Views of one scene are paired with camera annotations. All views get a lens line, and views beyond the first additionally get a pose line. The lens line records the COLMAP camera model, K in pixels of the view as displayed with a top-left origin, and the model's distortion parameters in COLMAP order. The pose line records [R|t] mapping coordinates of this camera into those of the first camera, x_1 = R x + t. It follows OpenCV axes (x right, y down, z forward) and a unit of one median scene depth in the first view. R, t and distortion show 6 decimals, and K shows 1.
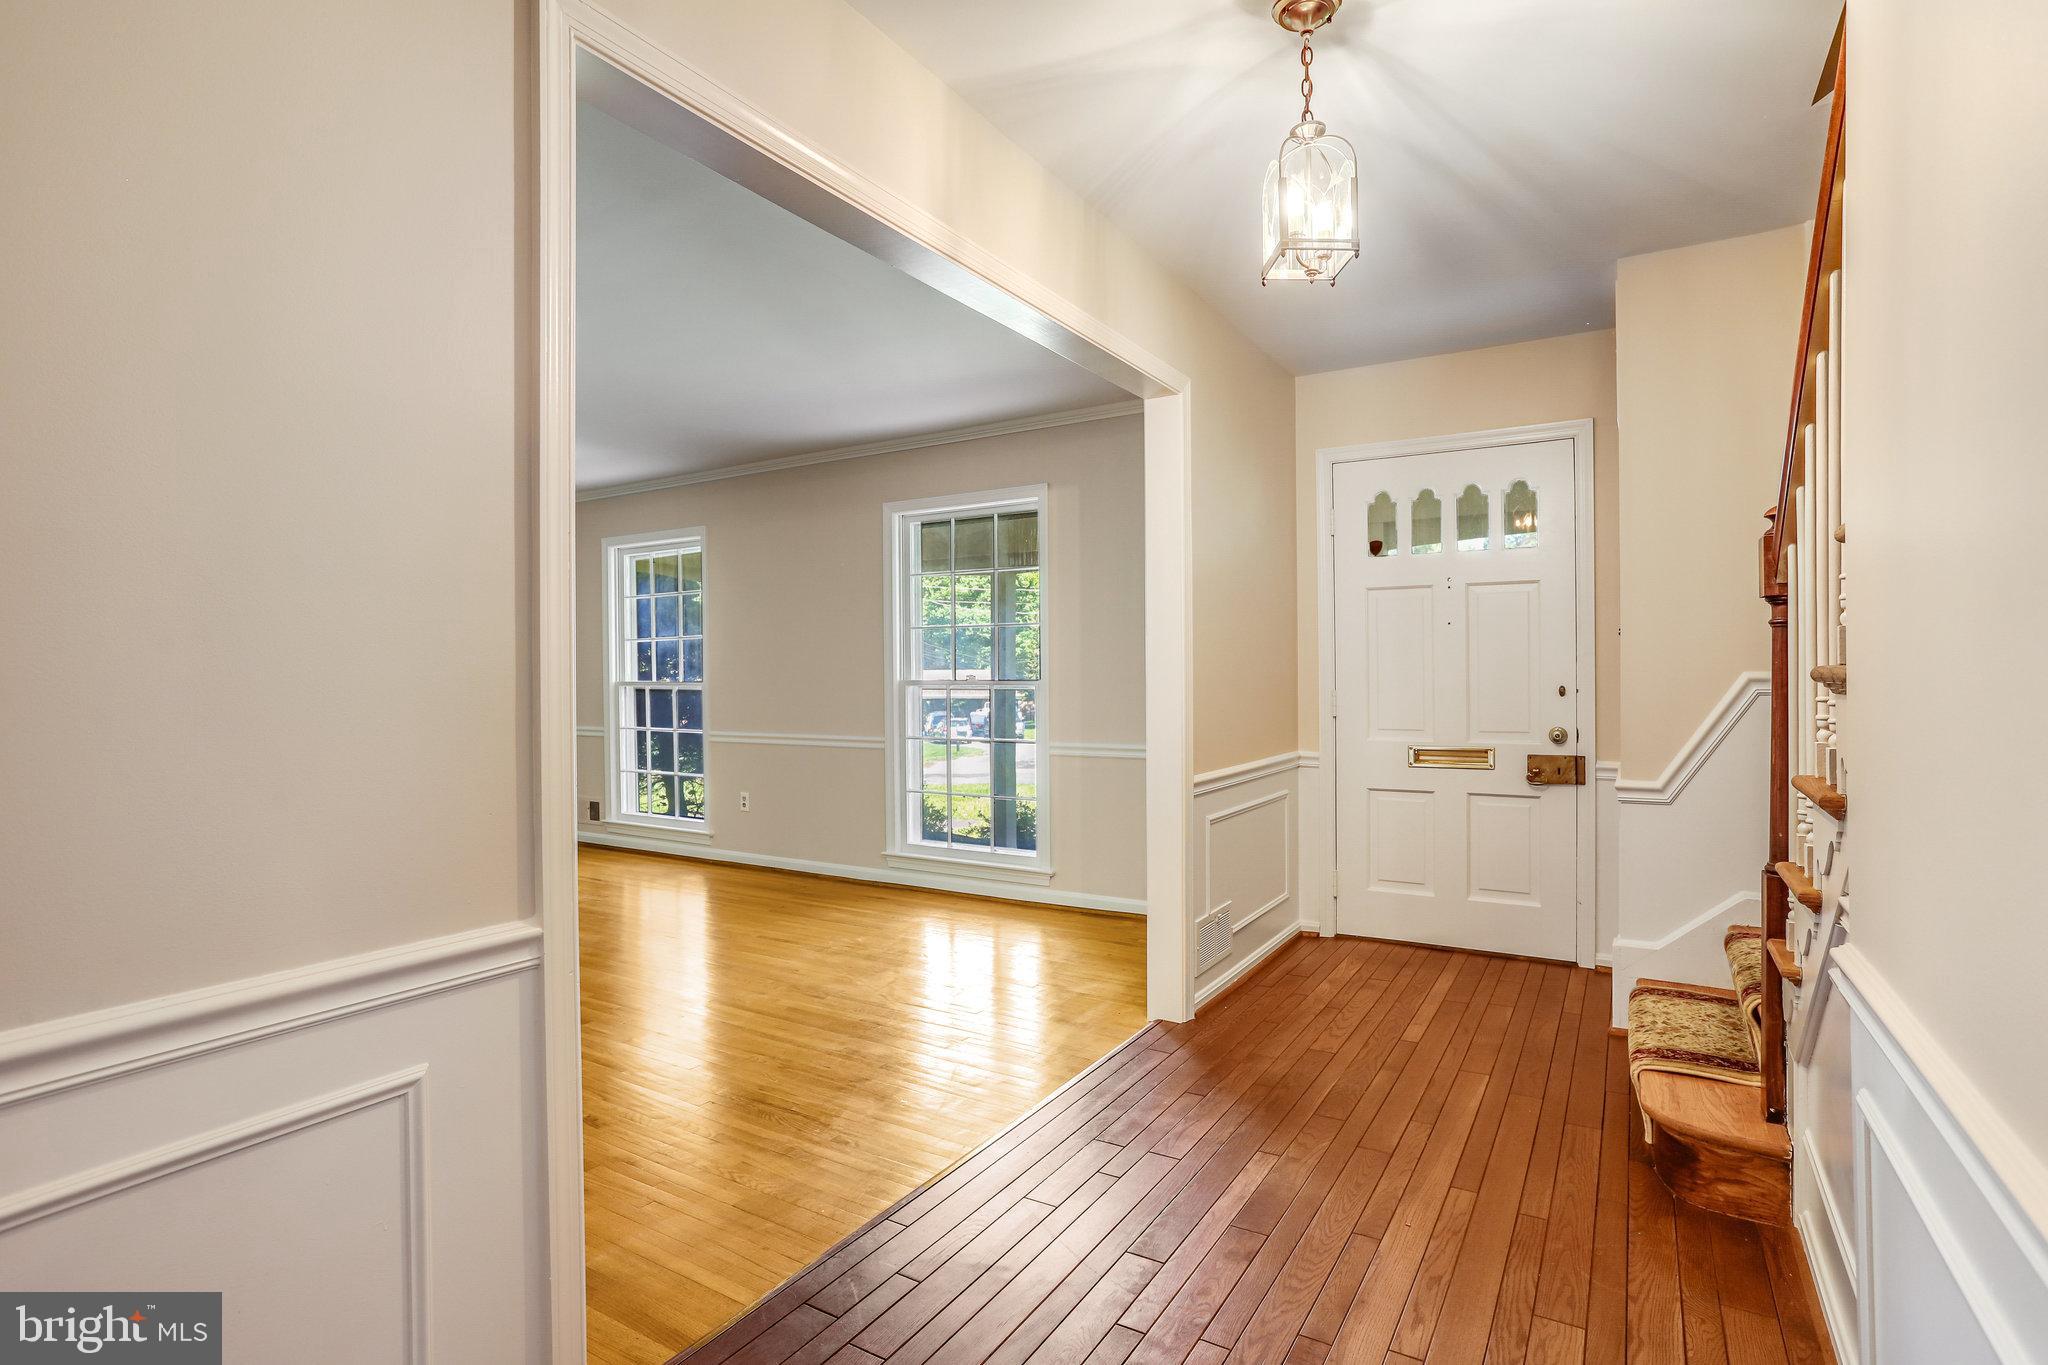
lens RADIAL K [[1012.0, 0, 1047.3], [0, 1012.0, 676.6], [0, 0, 1]] dist [-0.070465, 0.045969]
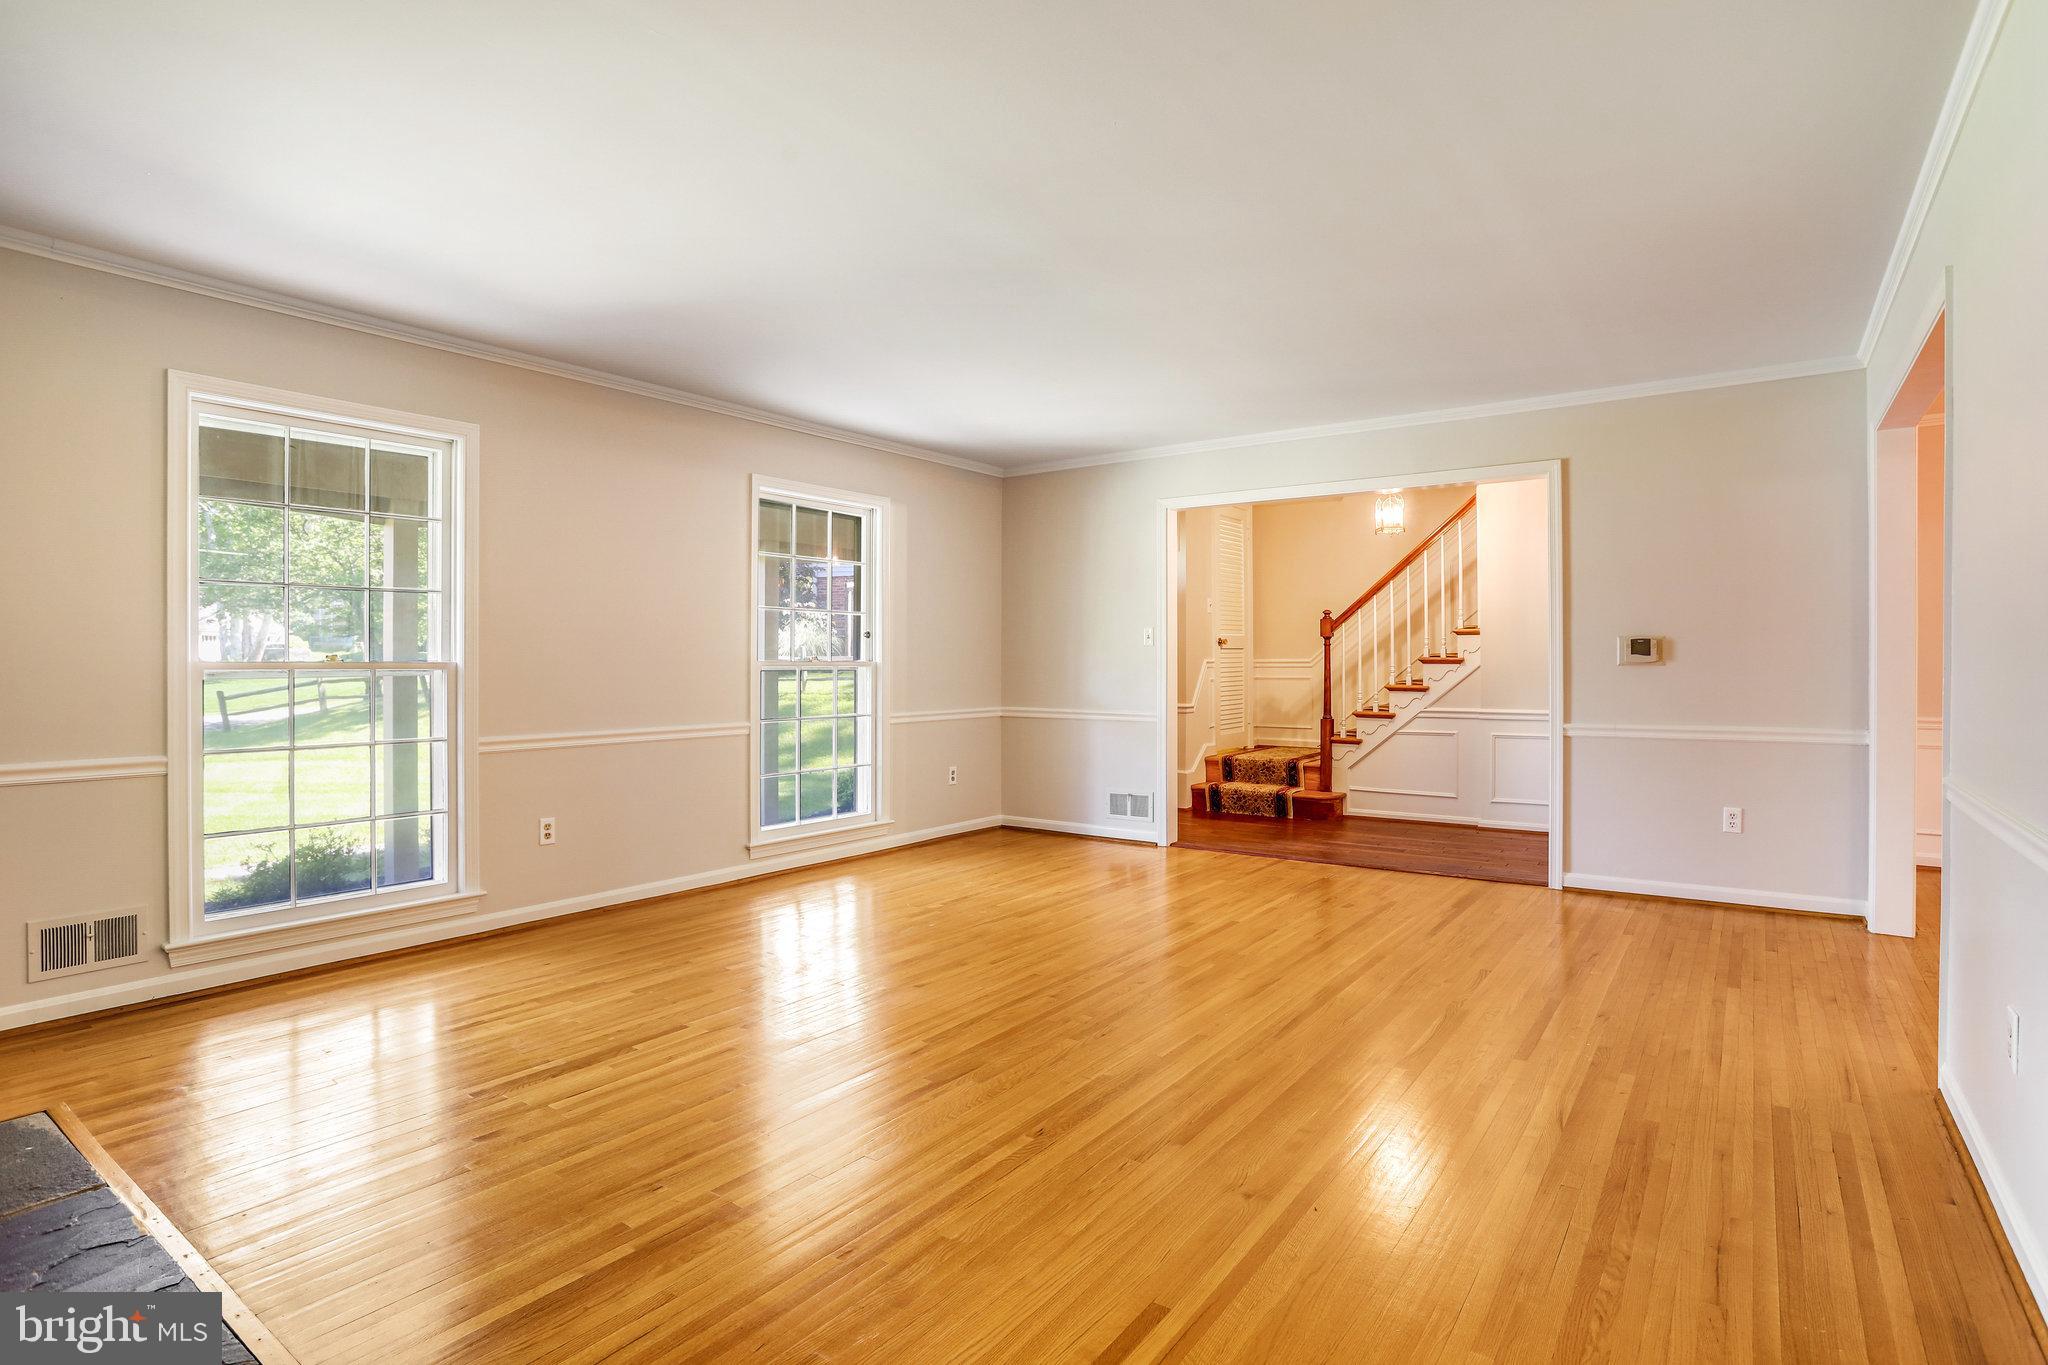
lens RADIAL K [[1012.0, 0, 1047.3], [0, 1012.0, 676.6], [0, 0, 1]] dist [-0.070465, 0.045969]
pose [[0.080889, -0.004999, 0.996711, -0.922500], [0.000806, 0.999987, 0.004950, 0.011547], [-0.996723, 0.000403, 0.080892, 0.560741]]
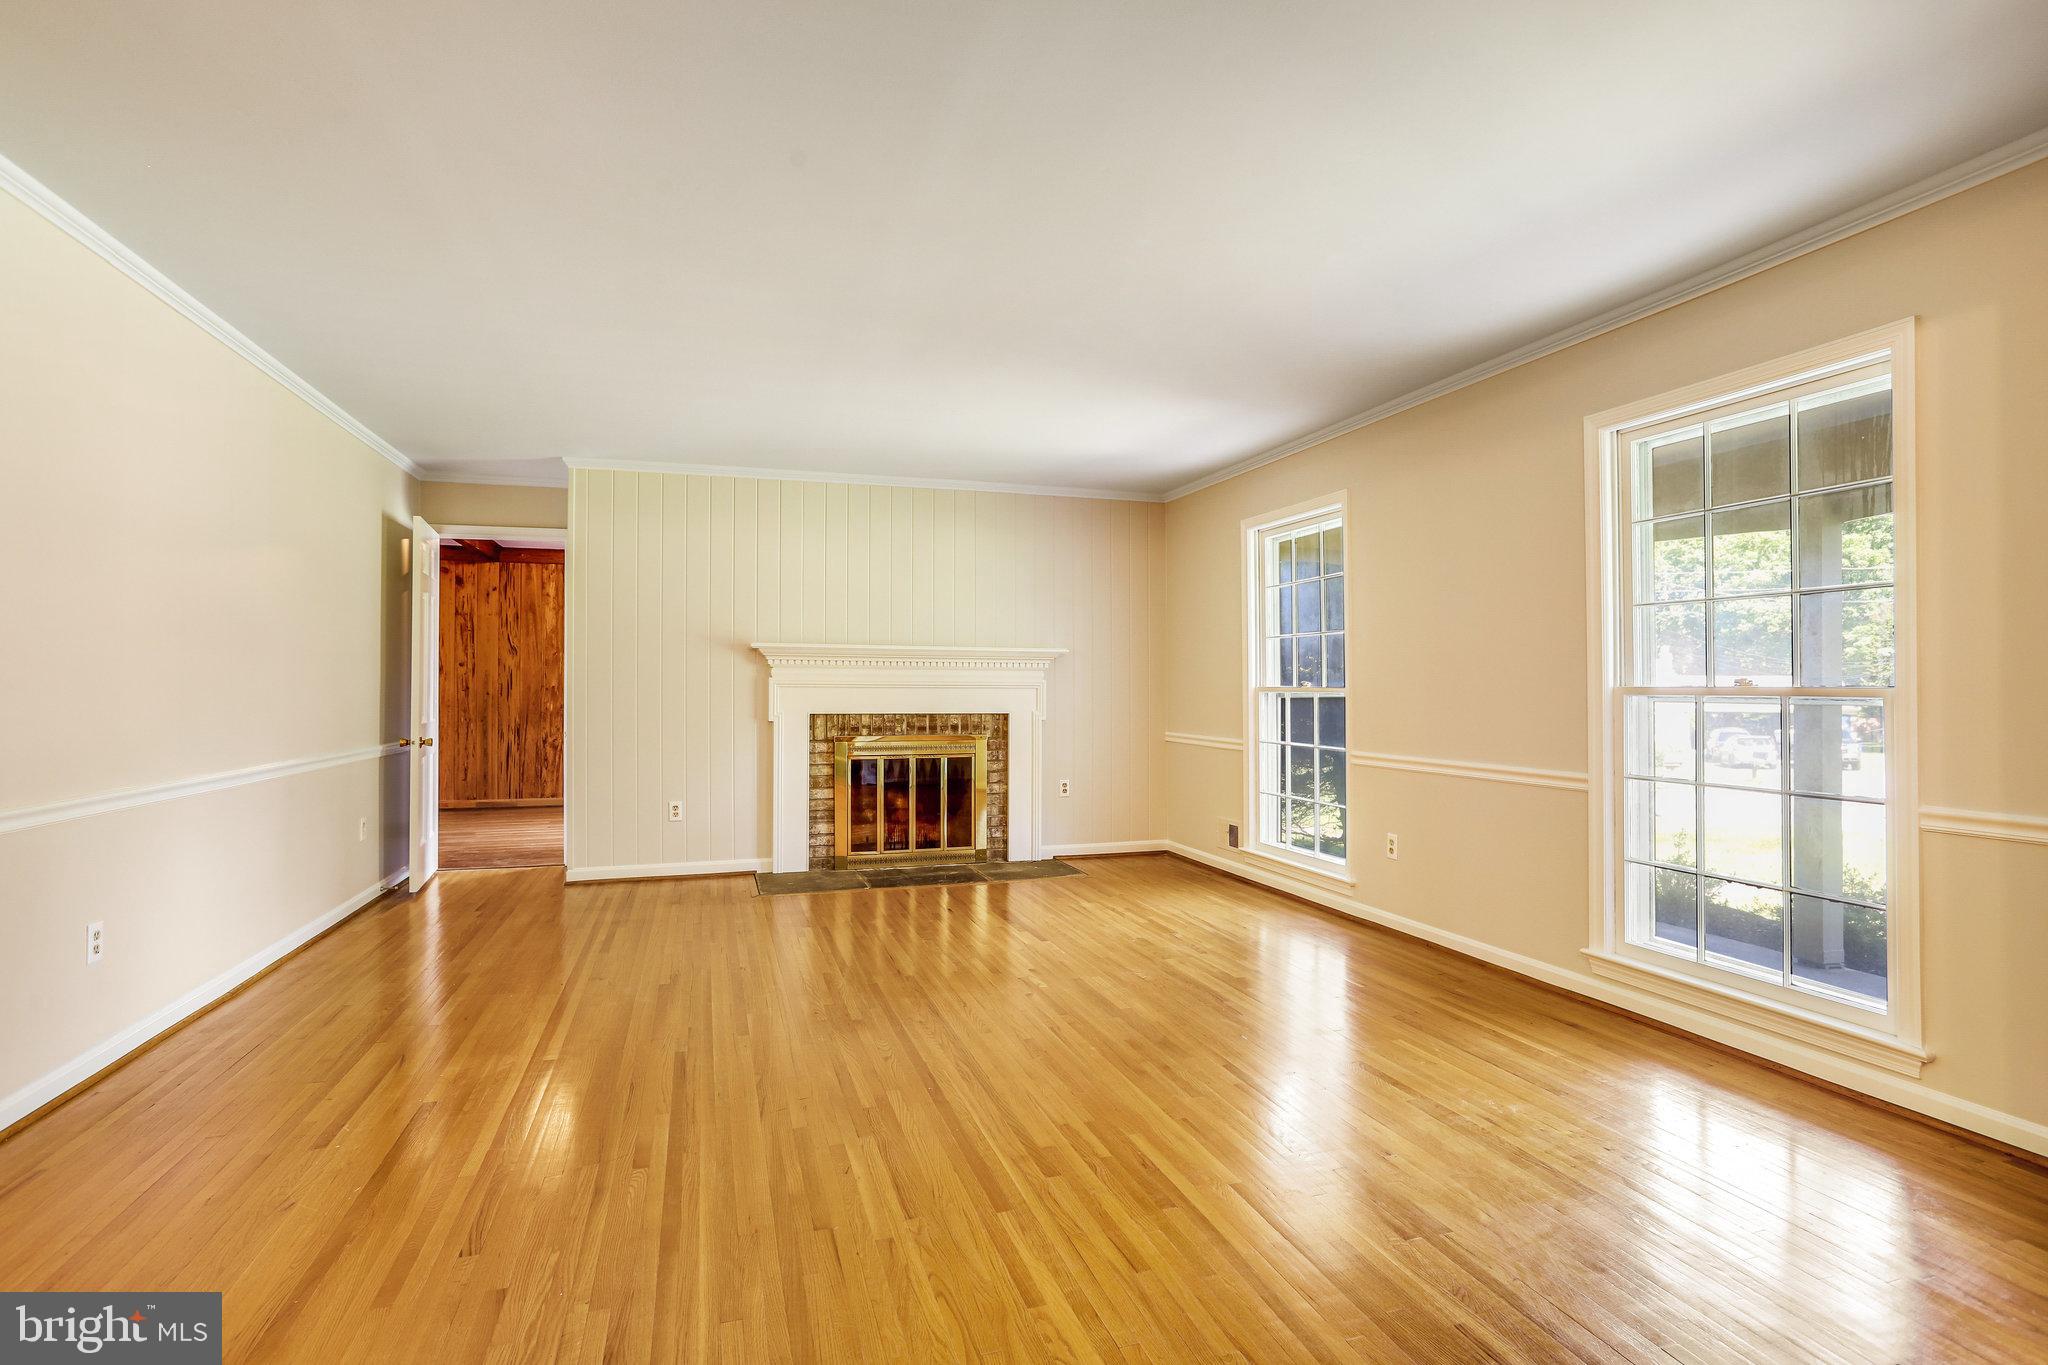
lens RADIAL K [[1012.0, 0, 1047.3], [0, 1012.0, 676.6], [0, 0, 1]] dist [-0.070465, 0.045969]
pose [[0.756747, -0.000274, -0.653708, -0.004804], [-0.003892, 0.999980, -0.004925, 0.001478], [0.653696, 0.006272, 0.756731, 0.246715]]
